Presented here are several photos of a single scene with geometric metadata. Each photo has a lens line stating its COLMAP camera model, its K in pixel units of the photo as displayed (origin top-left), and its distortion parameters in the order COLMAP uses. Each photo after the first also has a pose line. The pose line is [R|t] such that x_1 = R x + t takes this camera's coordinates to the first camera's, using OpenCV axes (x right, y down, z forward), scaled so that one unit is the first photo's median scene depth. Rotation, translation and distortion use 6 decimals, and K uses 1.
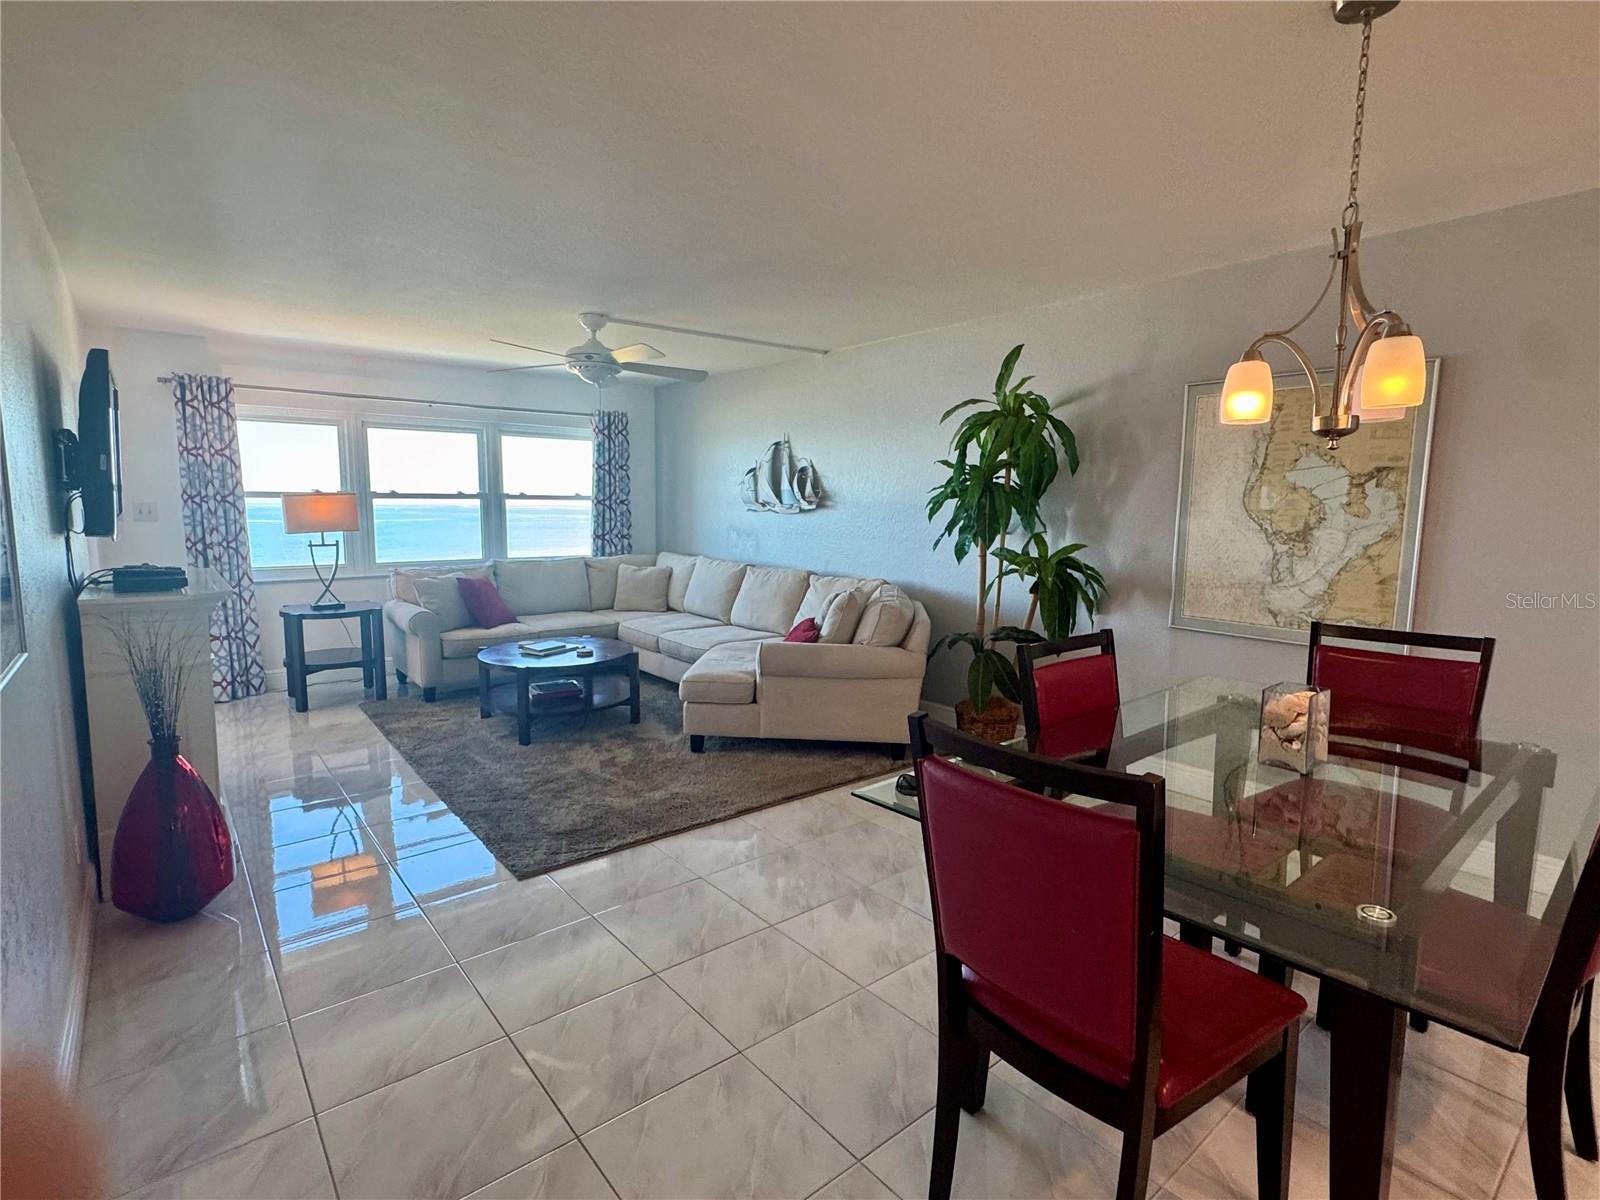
lens RADIAL K [[793.4, 0, 795.2], [0, 793.4, 597.3], [0, 0, 1]] dist [-0.001045, 0.002158]
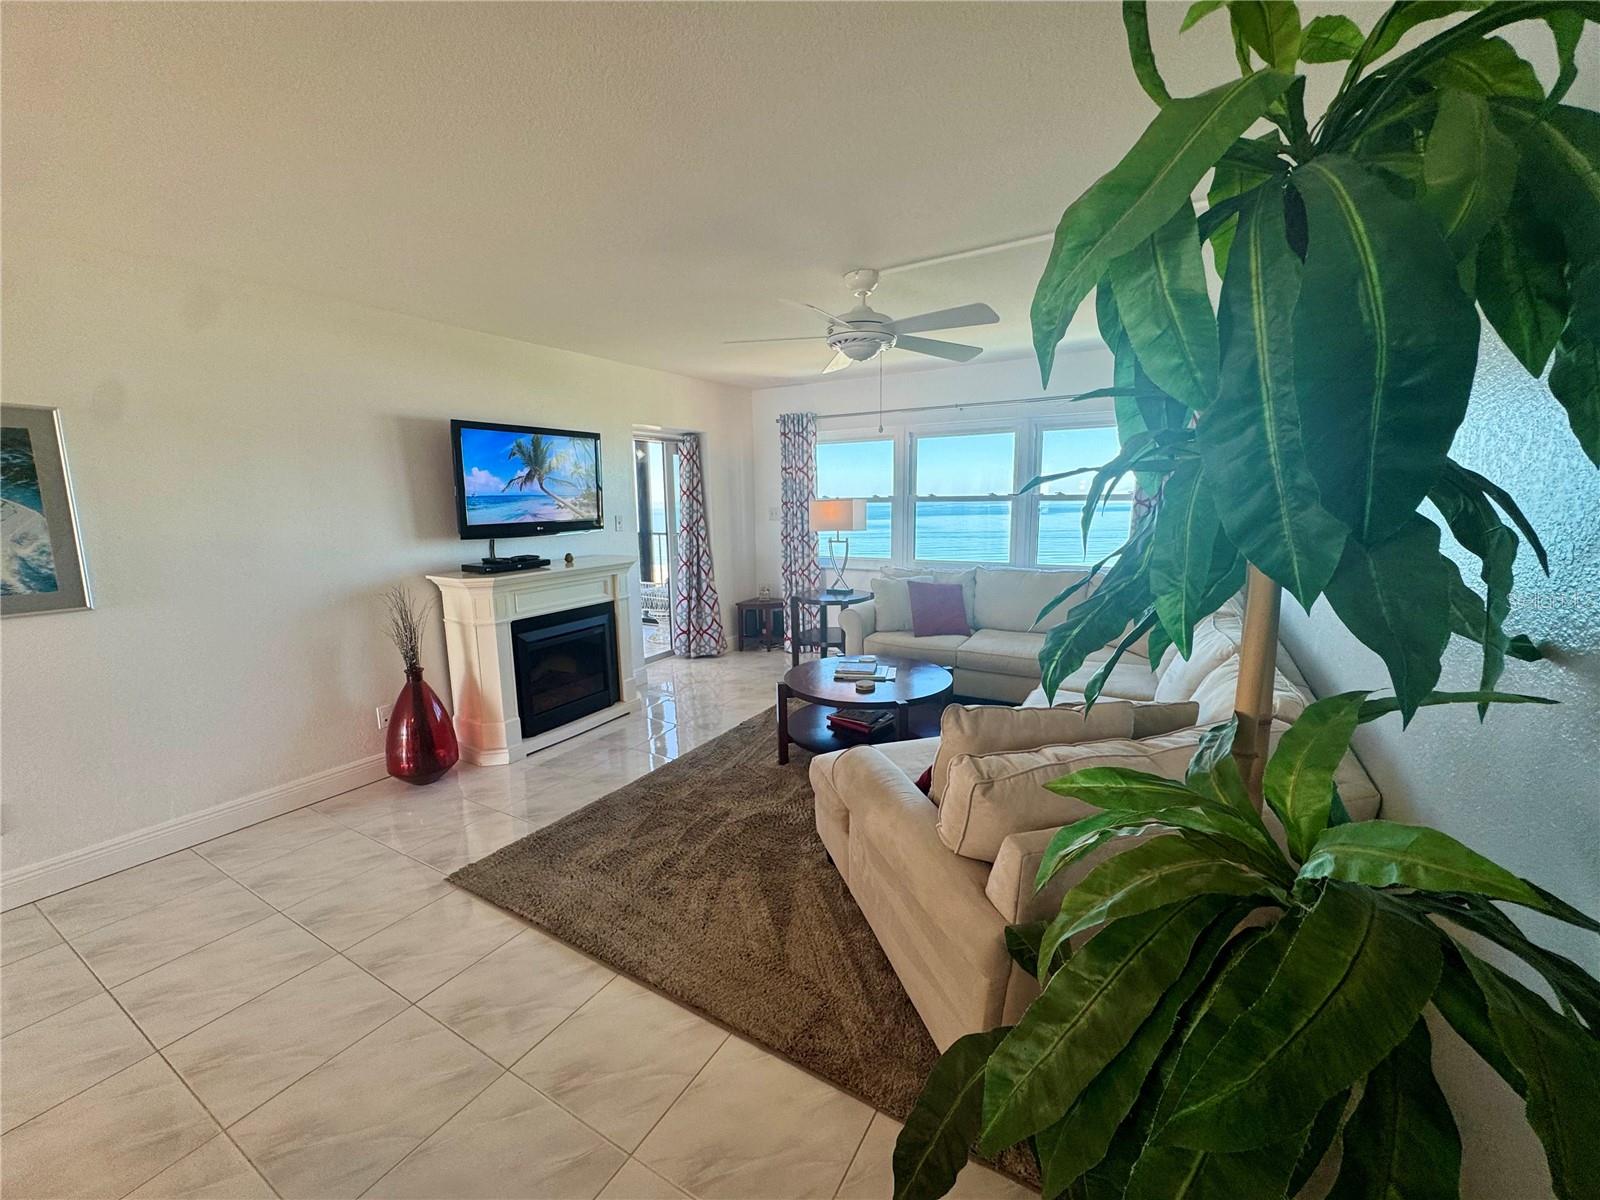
lens RADIAL K [[638.6, 0, 796.6], [0, 638.6, 597.0], [0, 0, 1]] dist [-0.002068, 0.000154]
pose [[0.344491, 0.131795, -0.929492, 0.396245], [-0.095399, 0.989886, 0.105001, -0.106444], [0.933930, 0.052501, 0.353580, 0.806009]]
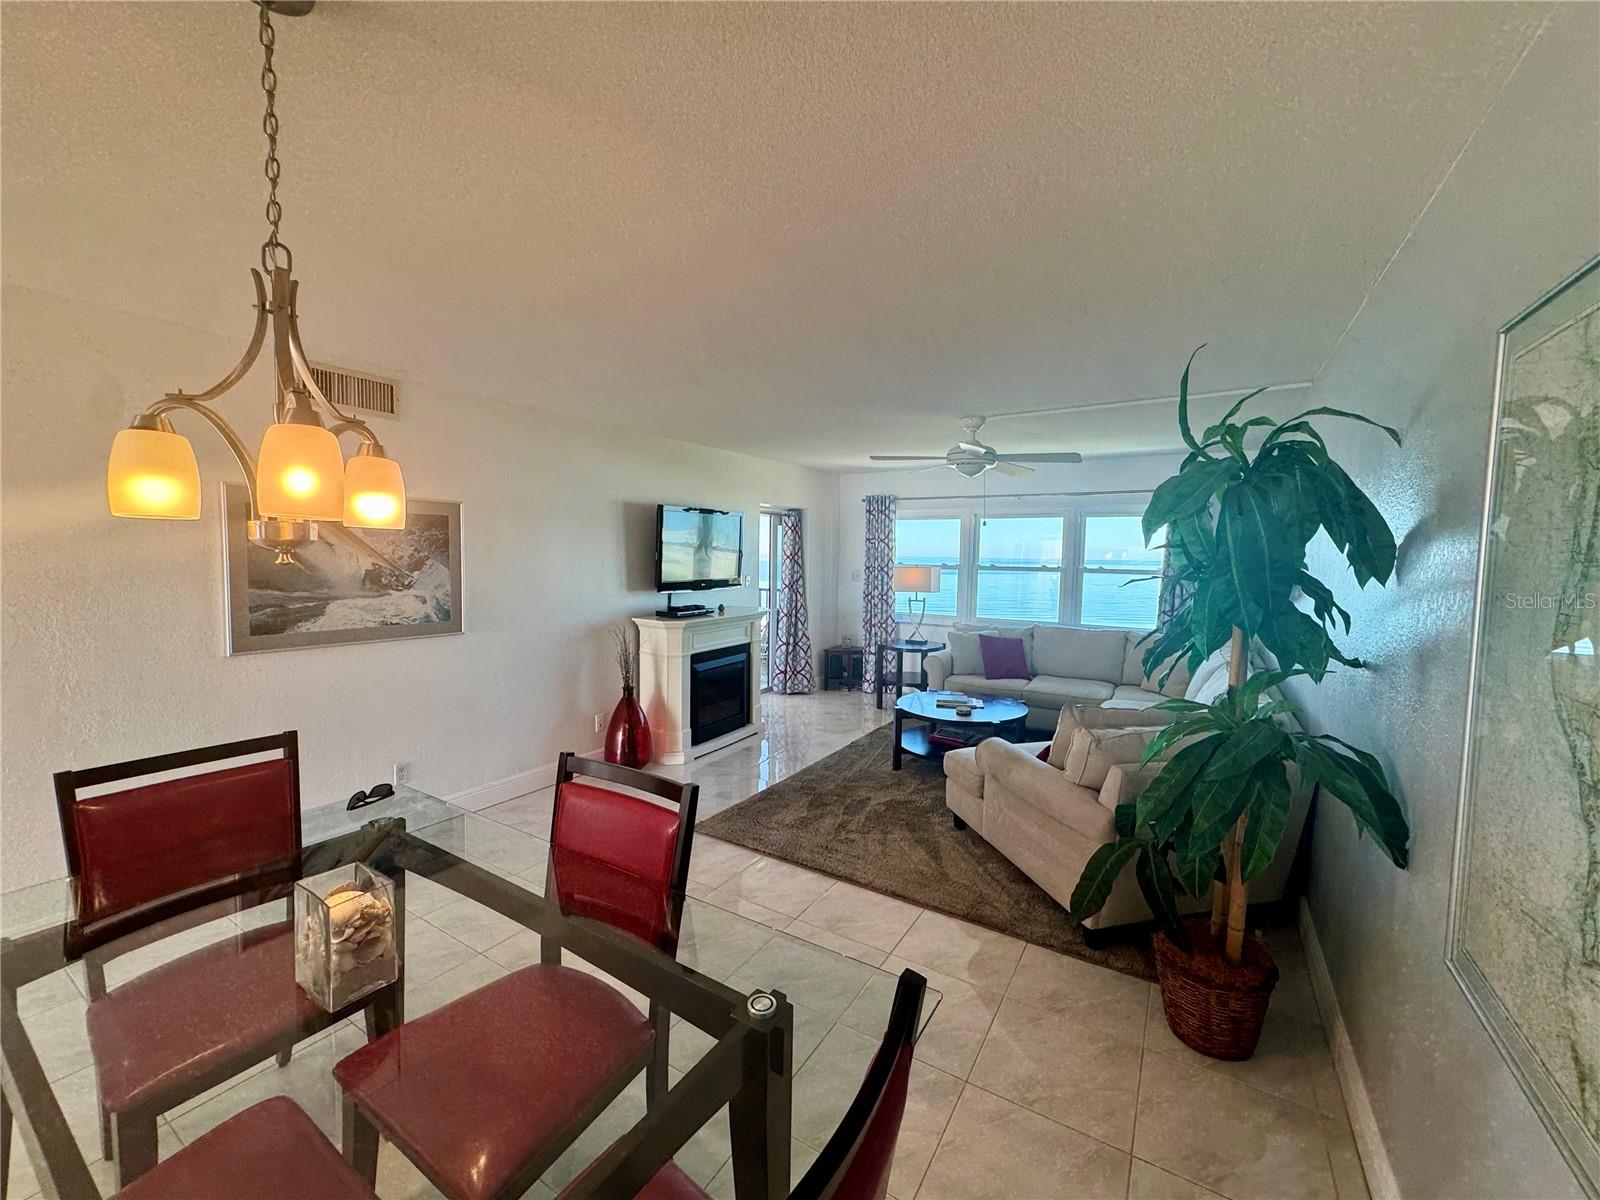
lens RADIAL K [[638.6, 0, 797.8], [0, 638.6, 597.2], [0, 0, 1]] dist [-0.002068, 0.000154]
pose [[0.322276, 0.062864, -0.944556, 0.604967], [-0.124729, 0.991914, 0.023460, -0.098807], [0.938393, 0.110253, 0.327511, 0.541791]]
